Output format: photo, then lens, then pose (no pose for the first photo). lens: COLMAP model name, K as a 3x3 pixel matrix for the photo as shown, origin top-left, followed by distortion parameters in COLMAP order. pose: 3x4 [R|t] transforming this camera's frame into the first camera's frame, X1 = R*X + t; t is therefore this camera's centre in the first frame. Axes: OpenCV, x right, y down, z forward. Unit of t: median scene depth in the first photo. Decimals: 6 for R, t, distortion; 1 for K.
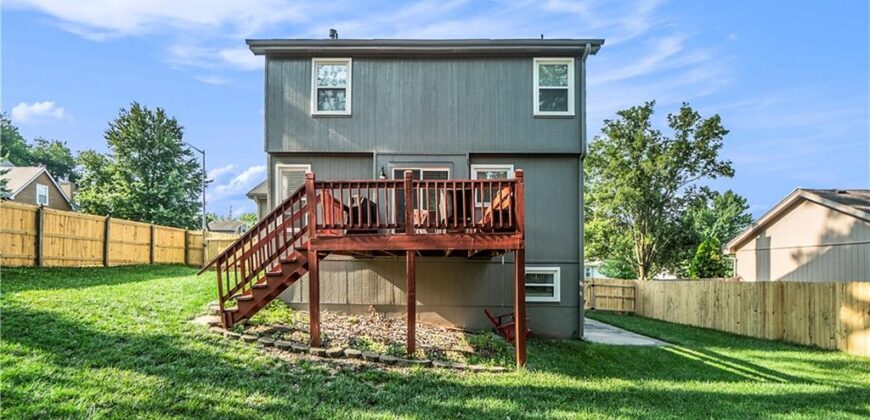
lens RADIAL K [[388.3, 0, 433.9], [0, 388.3, 256.9], [0, 0, 1]] dist [-0.002567, -0.000305]
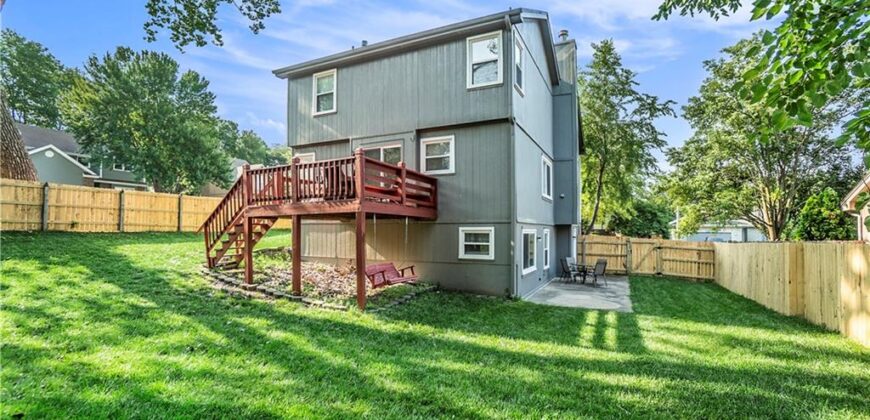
lens RADIAL K [[372.6, 0, 435.0], [0, 372.6, 210.0], [0, 0, 1]] dist [0.001733, 0.000168]
pose [[0.907026, -0.034547, -0.419655, 0.601995], [0.021583, 0.999133, -0.035603, 0.013486], [0.420521, 0.023235, 0.906985, 0.017782]]
